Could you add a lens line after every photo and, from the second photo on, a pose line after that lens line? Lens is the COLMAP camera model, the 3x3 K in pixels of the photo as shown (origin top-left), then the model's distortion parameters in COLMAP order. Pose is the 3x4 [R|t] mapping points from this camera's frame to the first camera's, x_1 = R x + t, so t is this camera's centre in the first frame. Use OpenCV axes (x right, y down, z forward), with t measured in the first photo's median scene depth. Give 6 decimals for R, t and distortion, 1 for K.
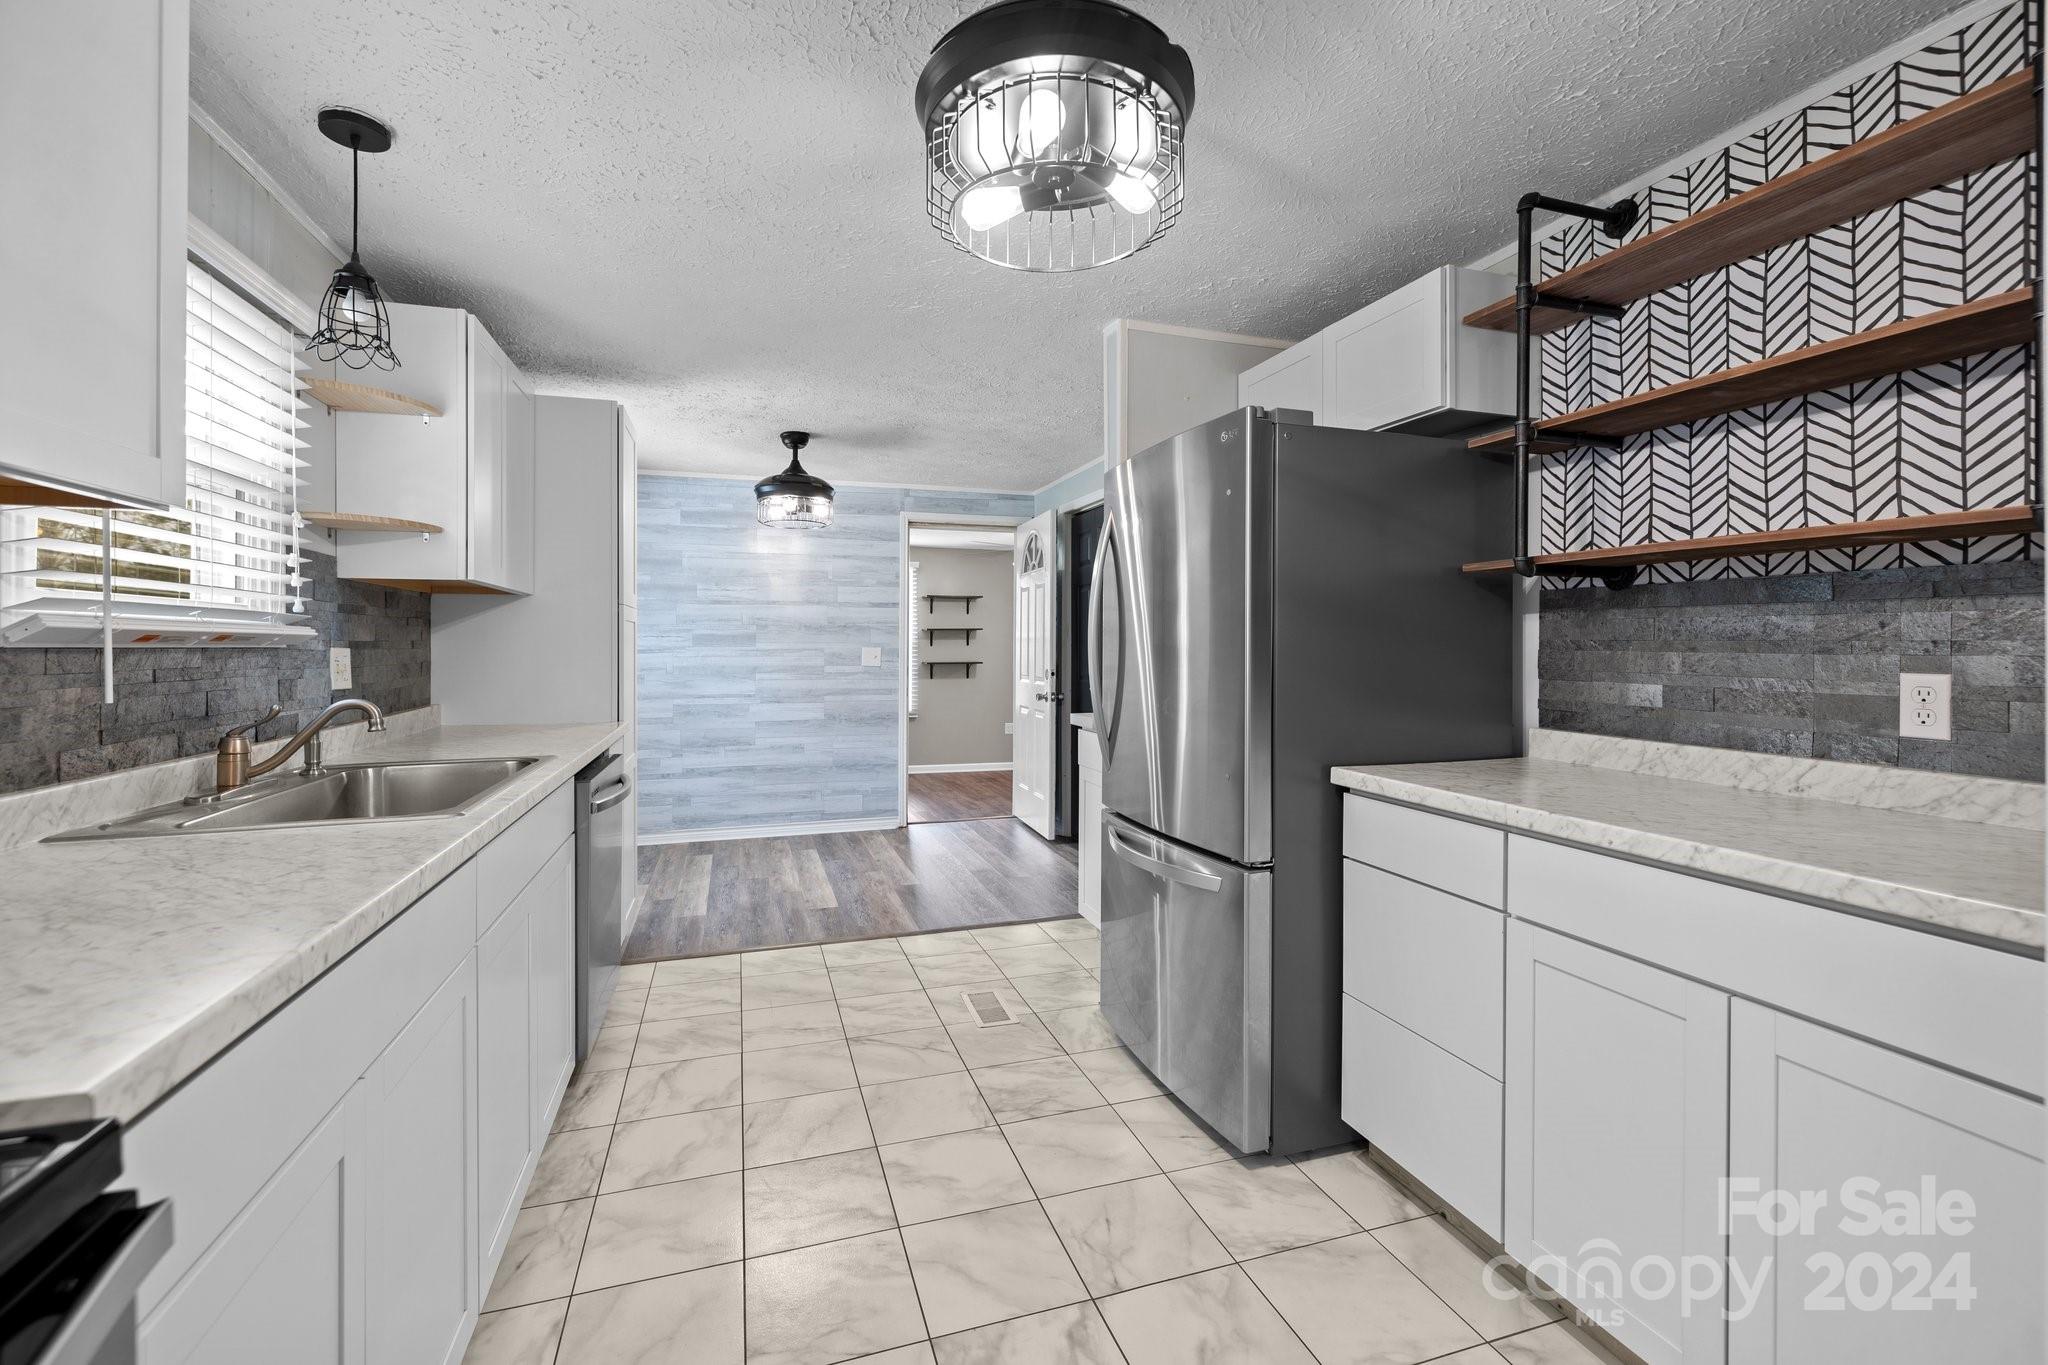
lens RADIAL K [[872.5, 0, 1023.6], [0, 872.5, 642.4], [0, 0, 1]] dist [-0.000043, 0.000152]
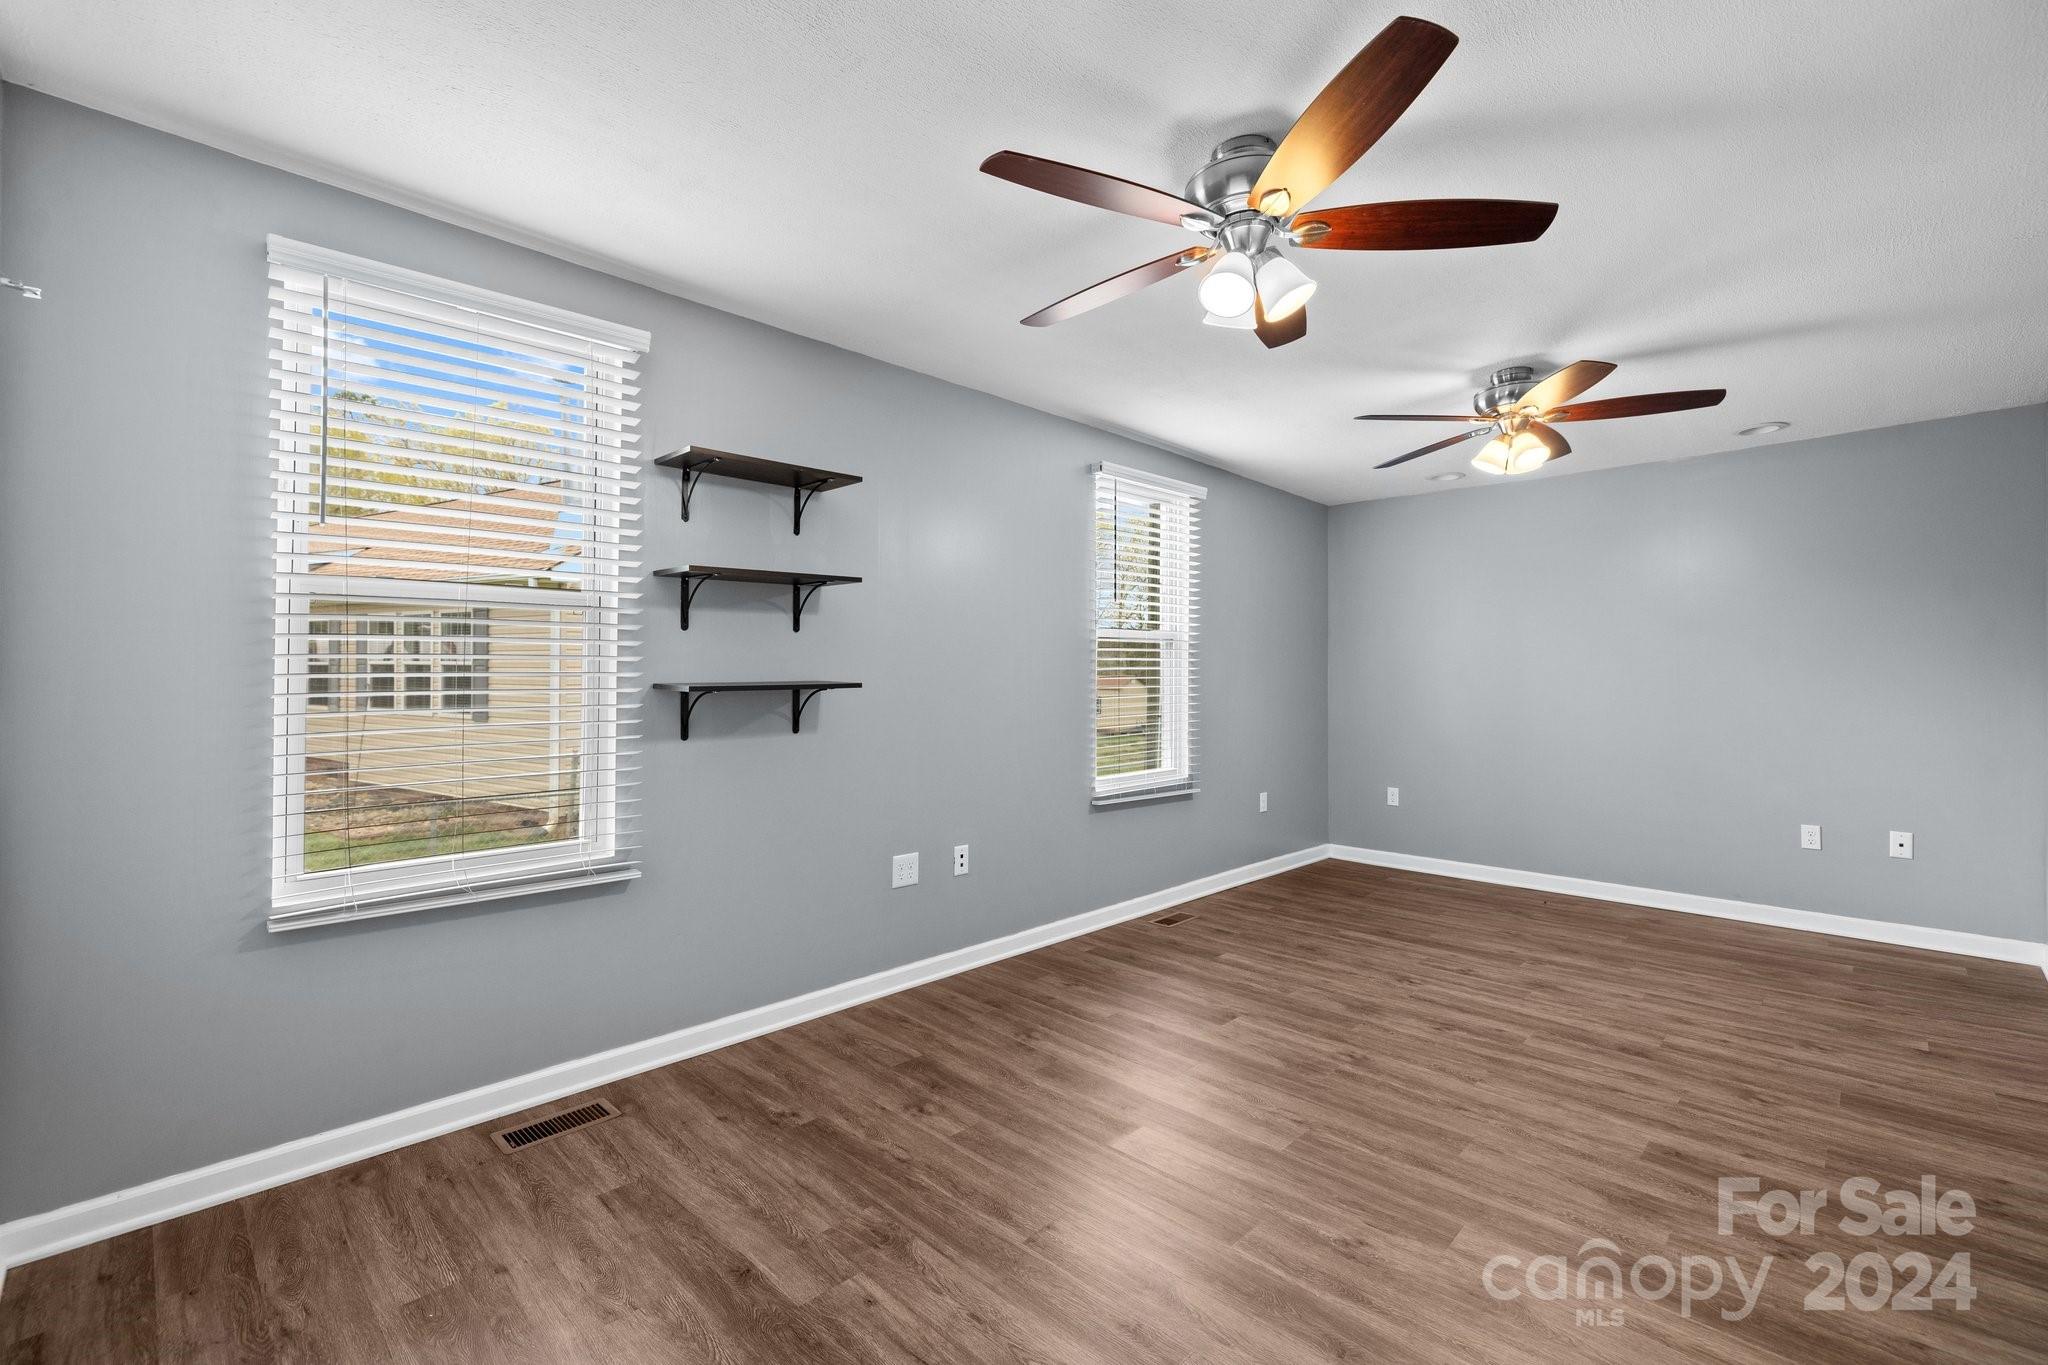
lens RADIAL K [[875.0, 0, 1024.1], [0, 875.0, 660.7], [0, 0, 1]] dist [0.000395, -0.000028]
pose [[0.887060, 0.001970, 0.461650, -0.315840], [0.001806, 0.999968, -0.007738, 0.039144], [-0.461651, 0.007697, 0.887028, 1.544733]]
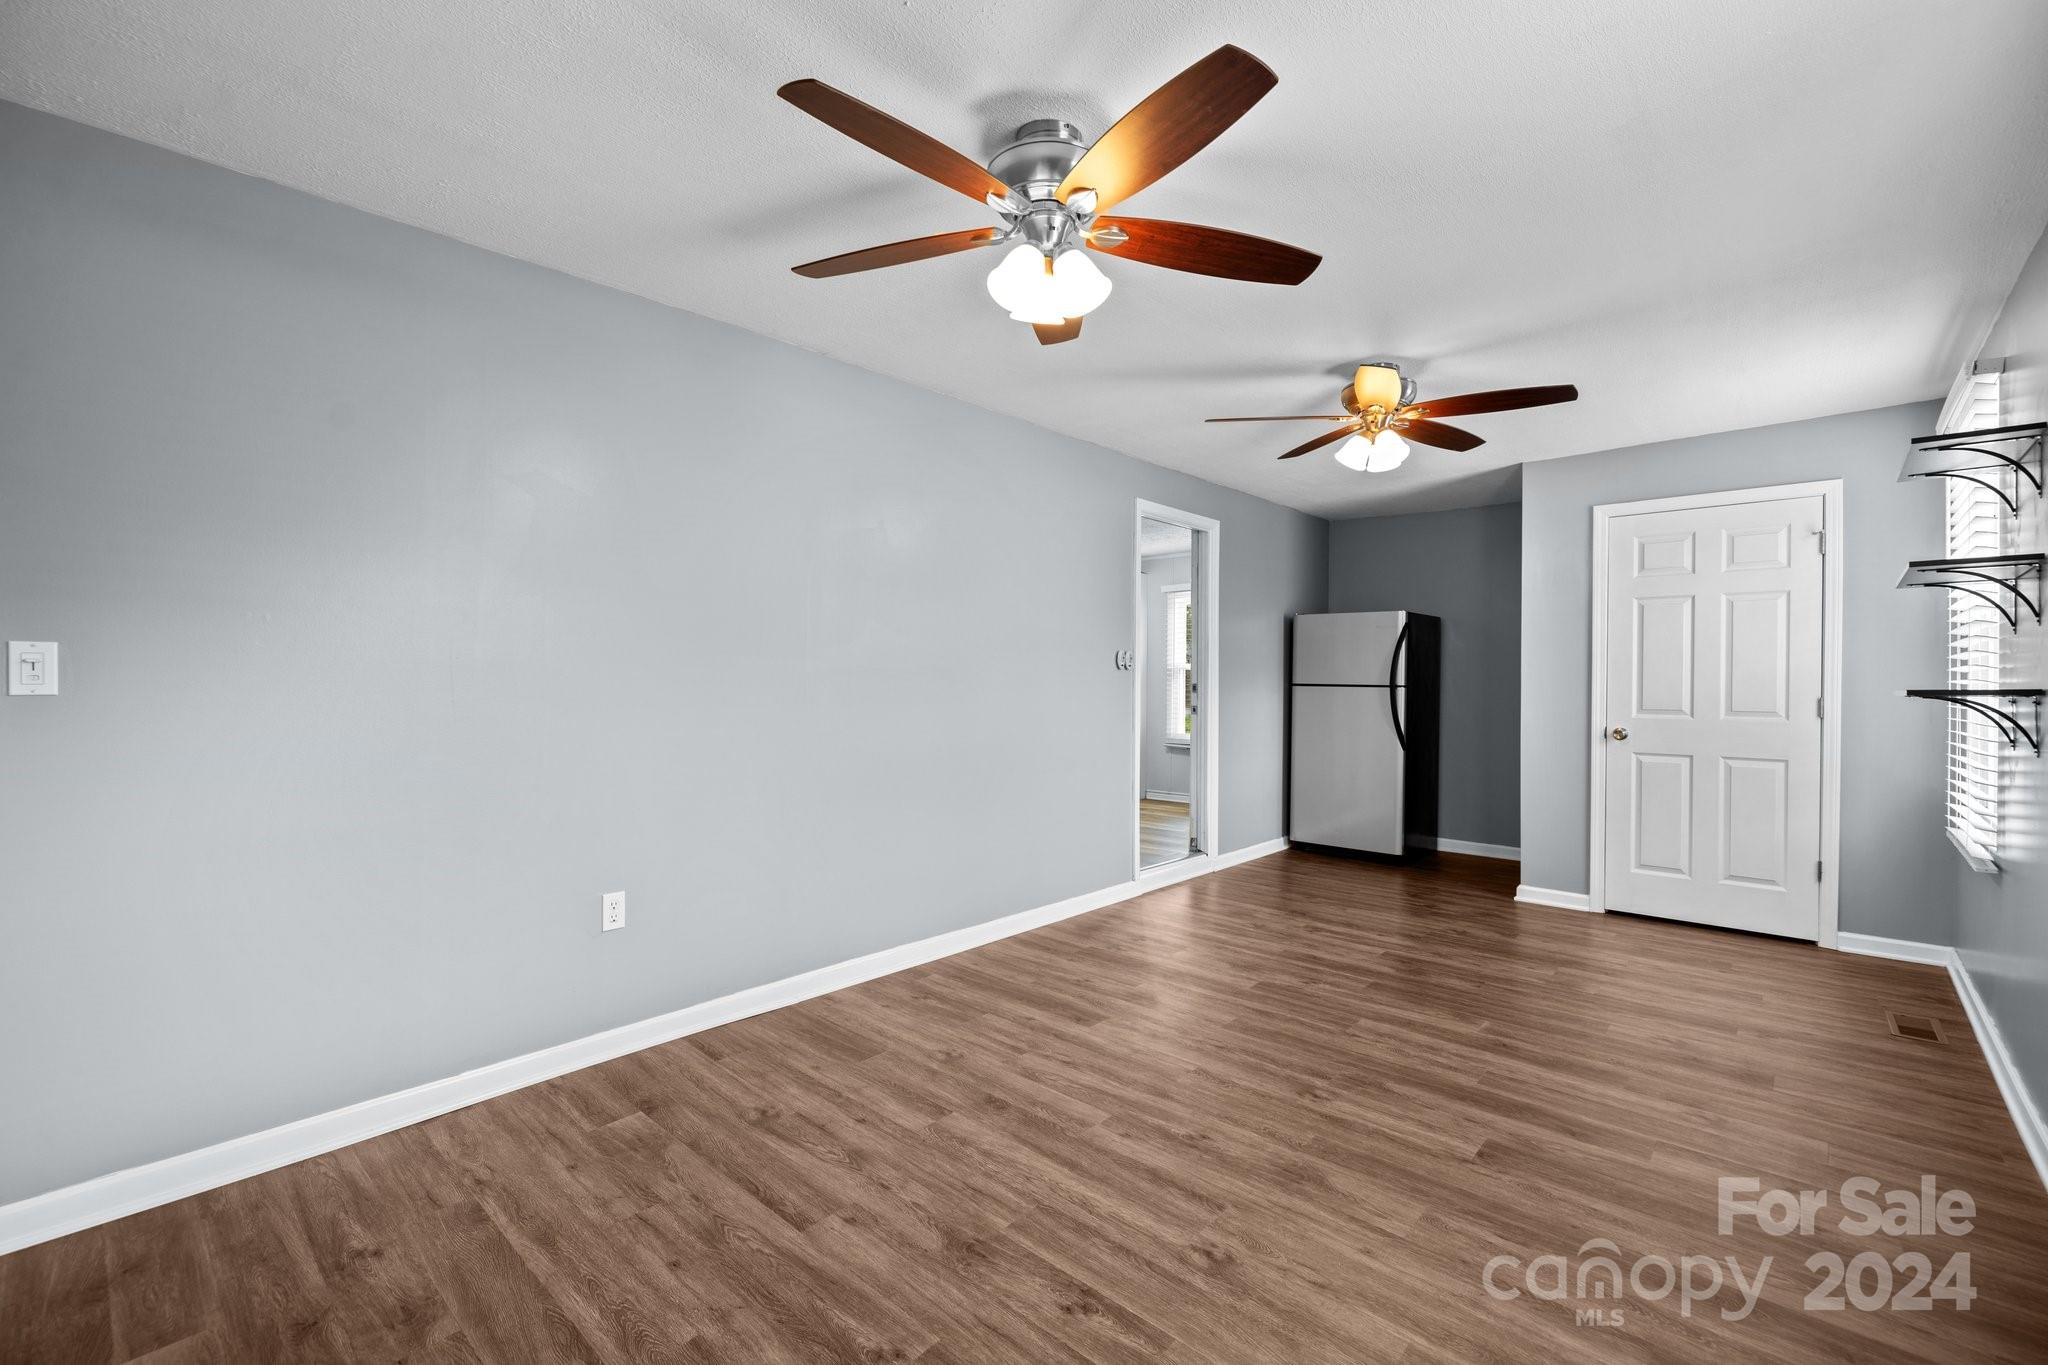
lens RADIAL K [[868.0, 0, 1024.2], [0, 868.0, 668.7], [0, 0, 1]] dist [0.001749, 0.000283]
pose [[-0.863518, -0.018945, -0.503962, 0.721759], [-0.012909, 0.999797, -0.015465, 0.054987], [0.504153, -0.006849, -0.863587, 2.465588]]
